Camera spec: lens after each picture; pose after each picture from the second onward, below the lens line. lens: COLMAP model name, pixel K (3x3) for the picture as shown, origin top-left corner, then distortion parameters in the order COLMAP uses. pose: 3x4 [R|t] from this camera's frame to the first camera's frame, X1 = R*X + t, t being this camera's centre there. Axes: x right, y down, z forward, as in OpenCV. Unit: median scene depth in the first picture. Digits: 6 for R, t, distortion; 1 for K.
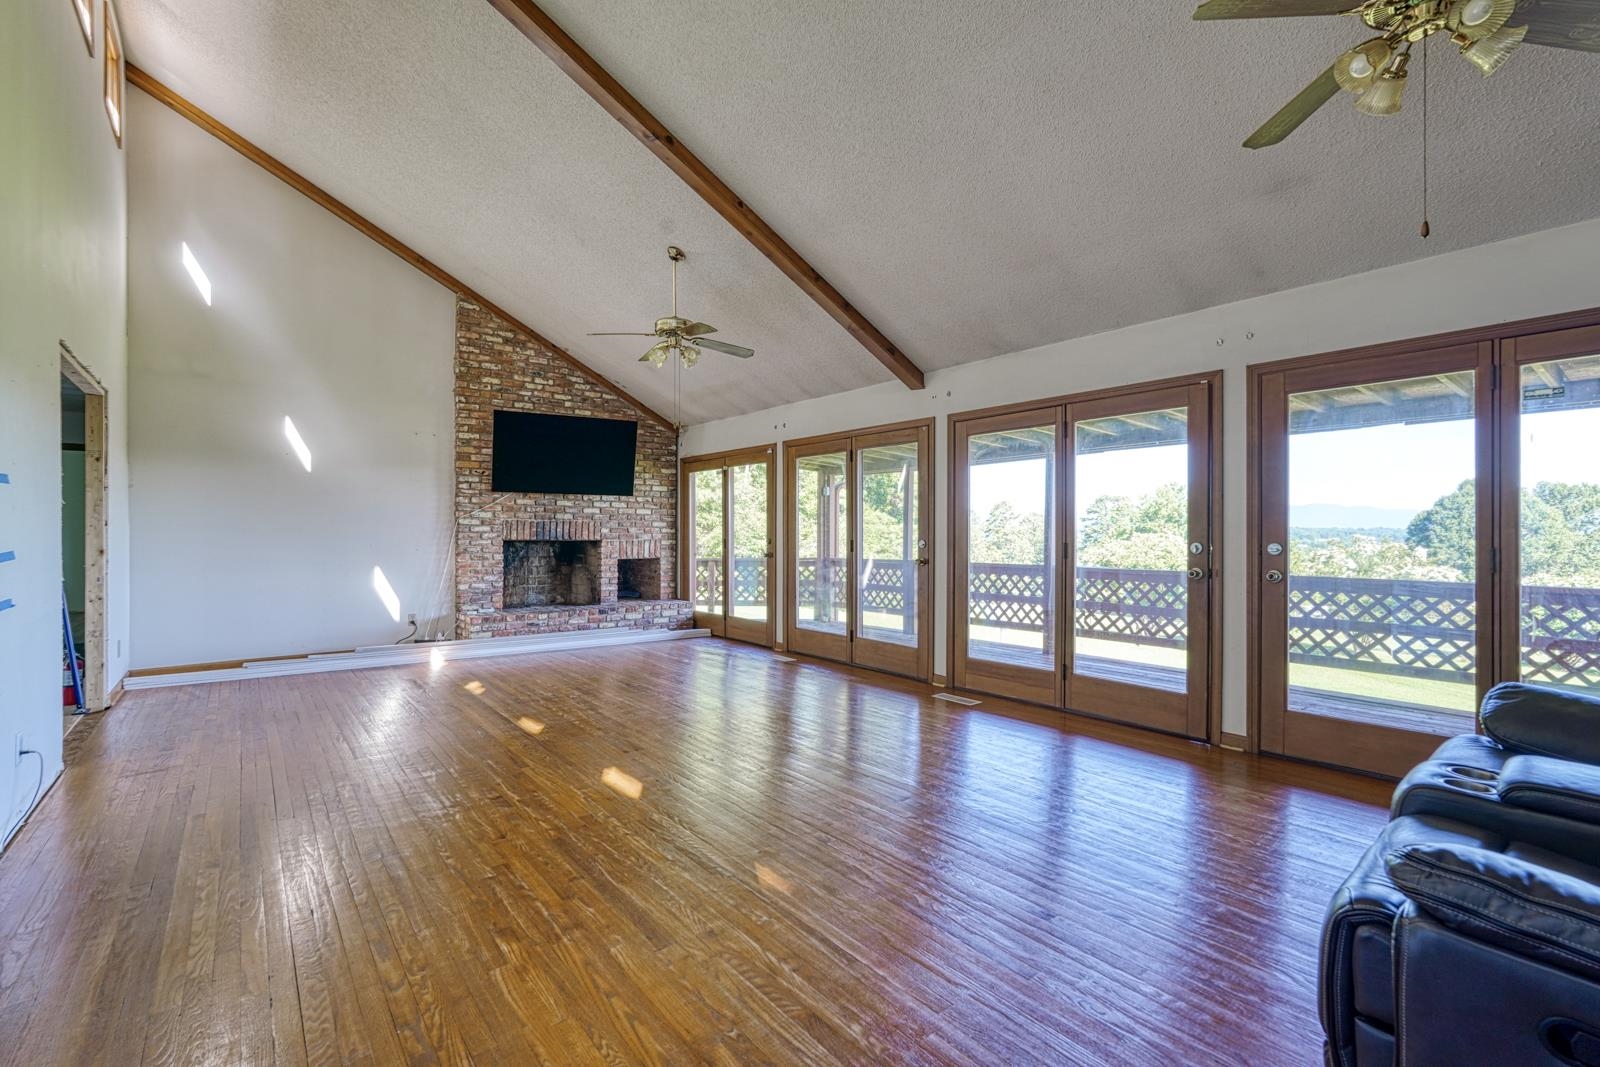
lens RADIAL K [[710.2, 0, 793.6], [0, 710.2, 529.9], [0, 0, 1]] dist [-0.011269, 0.002011]
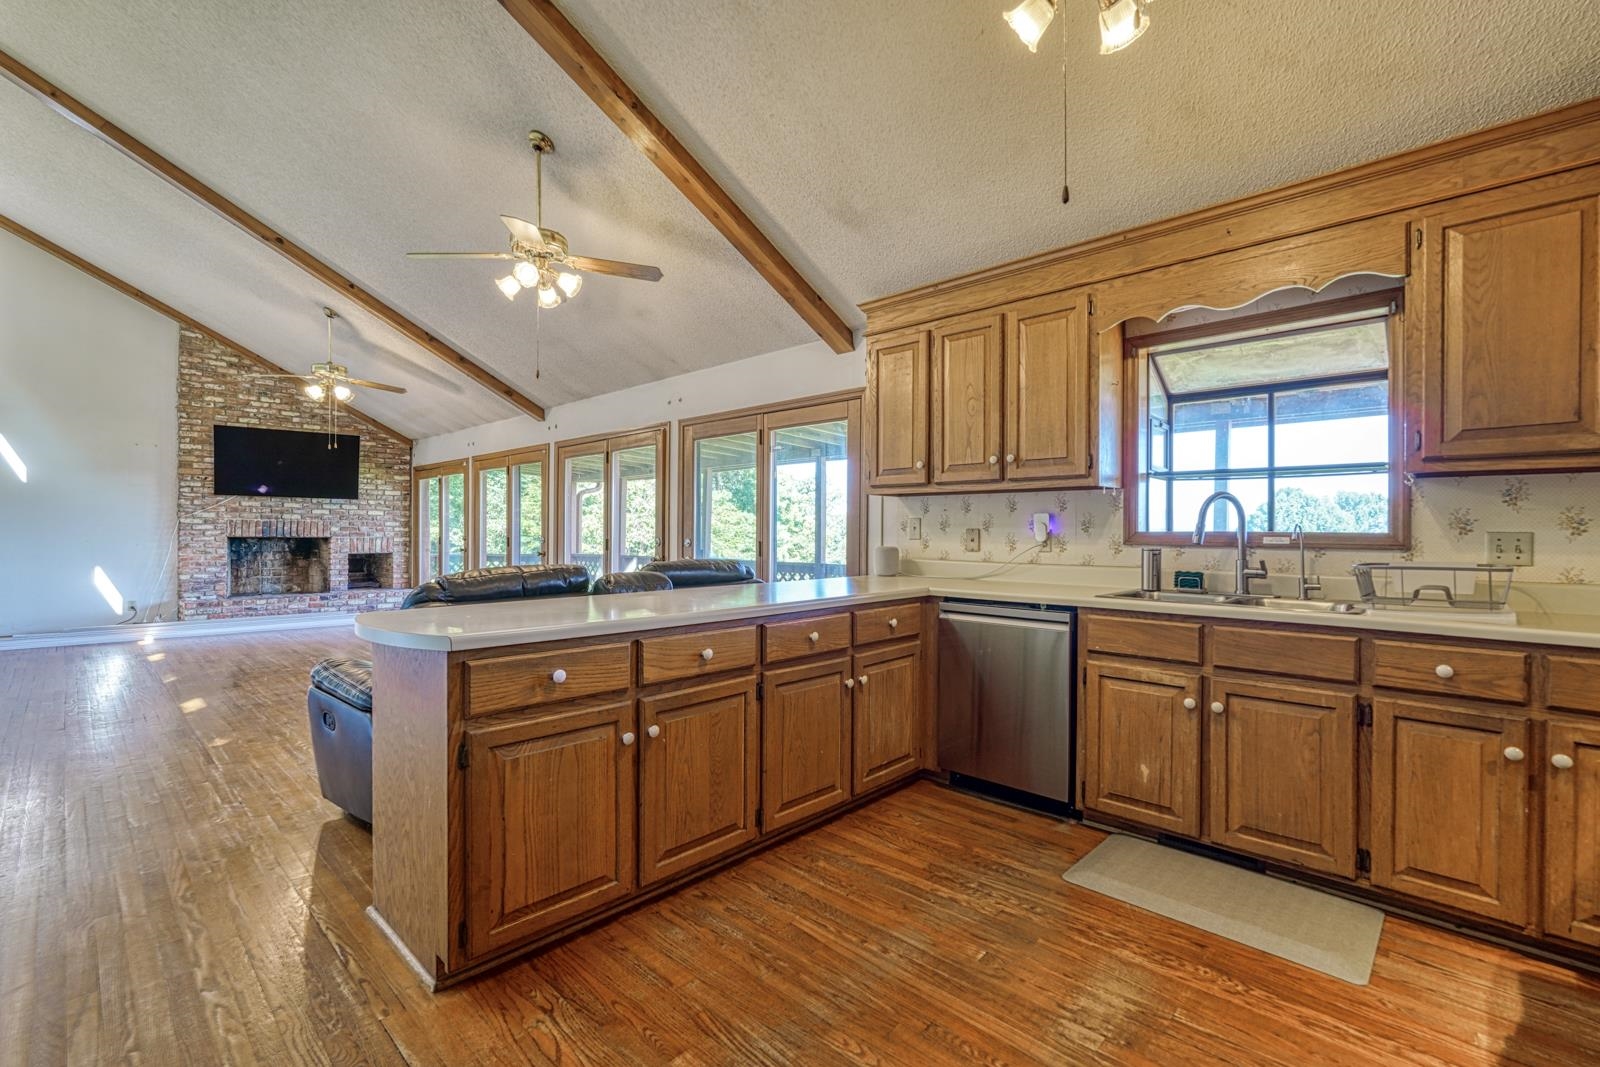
lens RADIAL K [[710.2, 0, 803.8], [0, 710.2, 533.4], [0, 0, 1]] dist [-0.011269, 0.002011]
pose [[0.989915, 0.004243, 0.141600, 0.364452], [-0.005067, 0.999972, 0.005461, -0.002324], [-0.141573, -0.006124, 0.989909, -0.278840]]
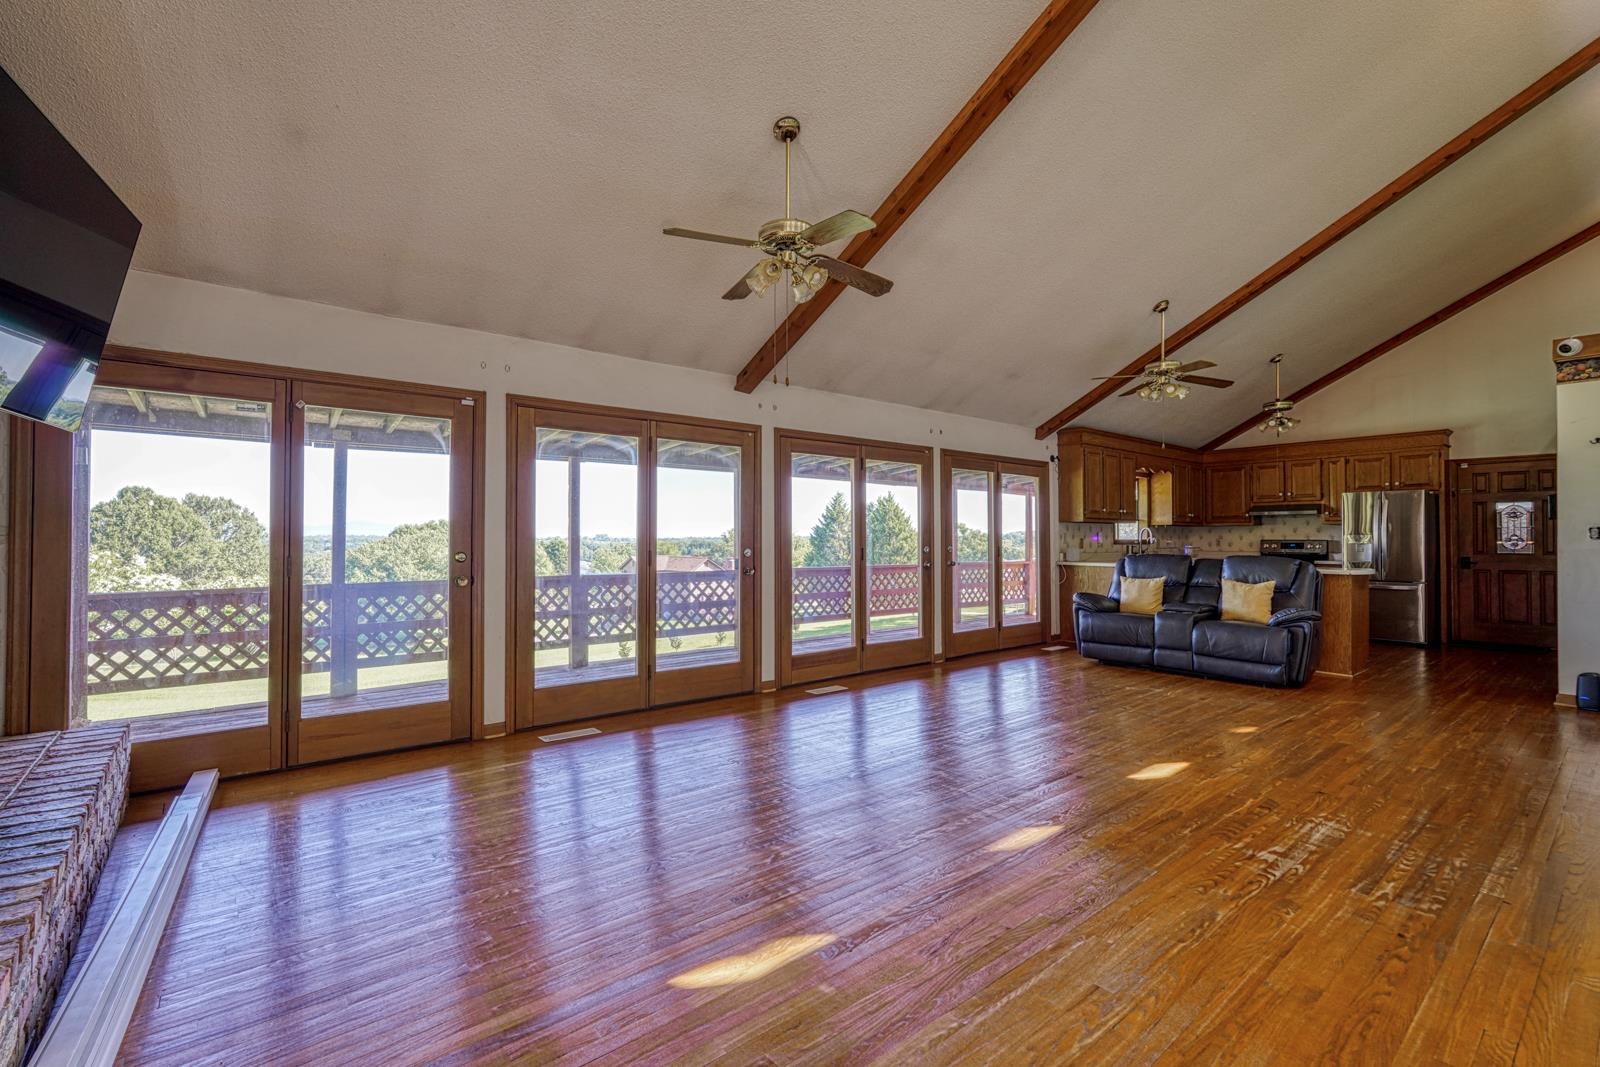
lens RADIAL K [[710.2, 0, 796.9], [0, 710.2, 538.1], [0, 0, 1]] dist [-0.011269, 0.002011]
pose [[-0.018236, 0.001511, 0.999833, -0.618900], [-0.002902, 0.999995, -0.001564, 0.000641], [-0.999829, -0.002930, -0.018232, 0.740309]]
